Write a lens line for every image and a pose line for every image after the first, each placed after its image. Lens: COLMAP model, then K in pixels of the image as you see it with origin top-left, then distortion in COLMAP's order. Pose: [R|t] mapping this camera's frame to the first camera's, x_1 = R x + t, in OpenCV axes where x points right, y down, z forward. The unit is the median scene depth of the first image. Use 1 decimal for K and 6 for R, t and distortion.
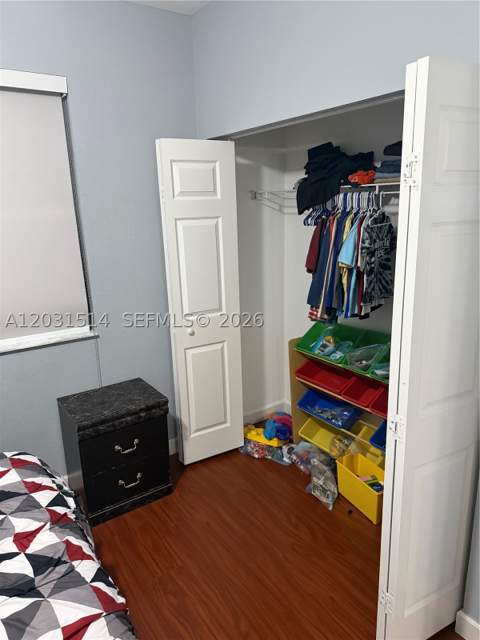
lens RADIAL K [[444.5, 0, 240.5], [0, 444.5, 324.5], [0, 0, 1]] dist [0.086998, -0.123618]
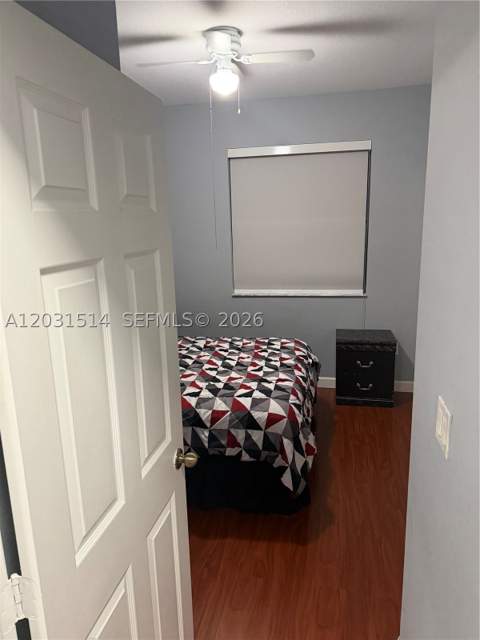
lens RADIAL K [[444.5, 0, 240.5], [0, 444.5, 324.5], [0, 0, 1]] dist [0.086998, -0.123618]
pose [[0.680600, 0.165777, -0.713654, 0.592921], [-0.169578, 0.983258, 0.066680, 0.103655], [0.712760, 0.075638, 0.697318, -0.474333]]
